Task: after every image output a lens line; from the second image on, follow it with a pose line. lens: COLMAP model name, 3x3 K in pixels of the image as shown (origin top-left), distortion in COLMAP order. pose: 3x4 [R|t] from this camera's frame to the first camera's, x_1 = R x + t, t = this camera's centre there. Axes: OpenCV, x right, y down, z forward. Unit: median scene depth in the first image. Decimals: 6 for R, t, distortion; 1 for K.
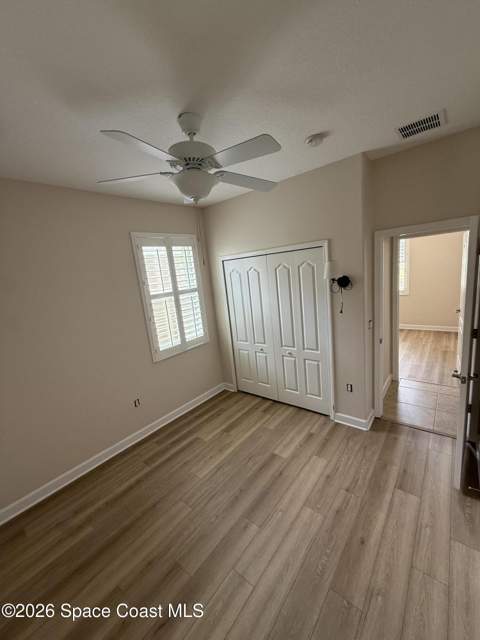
lens RADIAL K [[251.0, 0, 240.0], [0, 251.0, 320.0], [0, 0, 1]] dist [-0.005505, -0.000043]
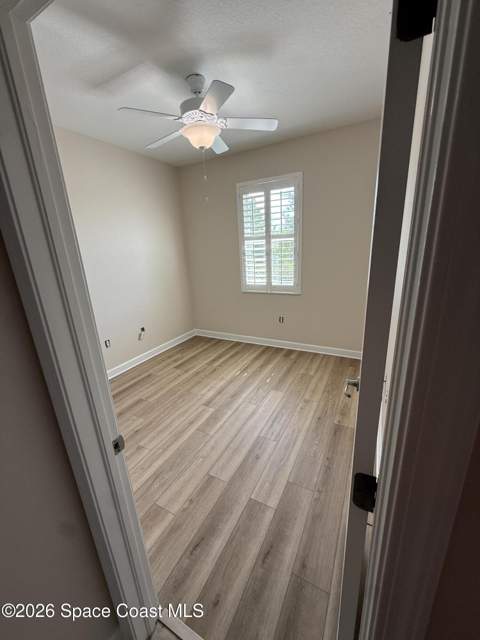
lens RADIAL K [[255.2, 0, 241.2], [0, 255.2, 319.1], [0, 0, 1]] dist [0.000319, -0.000067]
pose [[0.203926, 0.354930, -0.912381, 0.842678], [-0.174717, 0.930198, 0.322810, -0.113032], [0.963270, 0.093579, 0.251703, 0.648697]]
